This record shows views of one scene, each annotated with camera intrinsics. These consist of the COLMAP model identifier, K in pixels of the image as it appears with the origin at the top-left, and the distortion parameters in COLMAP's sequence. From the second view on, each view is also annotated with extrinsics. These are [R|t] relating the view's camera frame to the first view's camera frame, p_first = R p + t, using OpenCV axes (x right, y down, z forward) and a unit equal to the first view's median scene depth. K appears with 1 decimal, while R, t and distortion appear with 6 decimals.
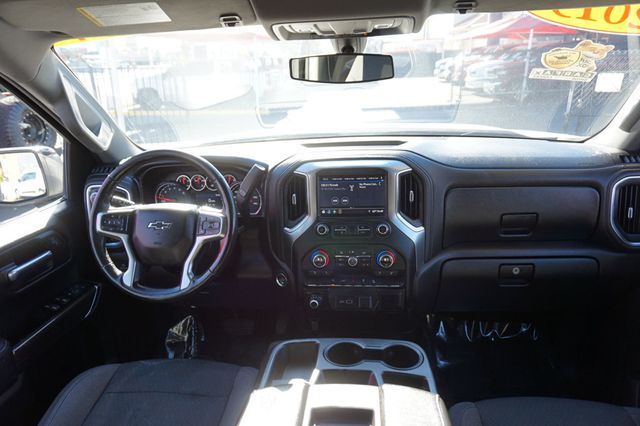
lens RADIAL K [[433.7, 0, 320.0], [0, 433.7, 213.0], [0, 0, 1]] dist [-0.016666, 0.009010]
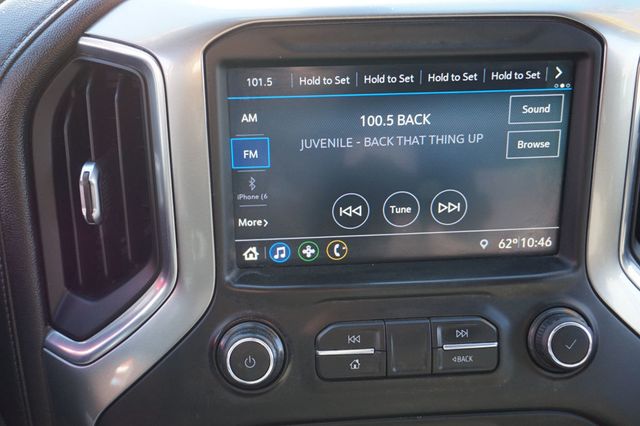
lens RADIAL K [[713.5, 0, 320.0], [0, 713.5, 213.0], [0, 0, 1]] dist [0.017620, 0.003080]
pose [[0.981031, -0.043168, 0.188982, -0.021108], [0.020273, 0.992391, 0.121445, -0.059020], [-0.192787, -0.115310, 0.974442, 0.689144]]
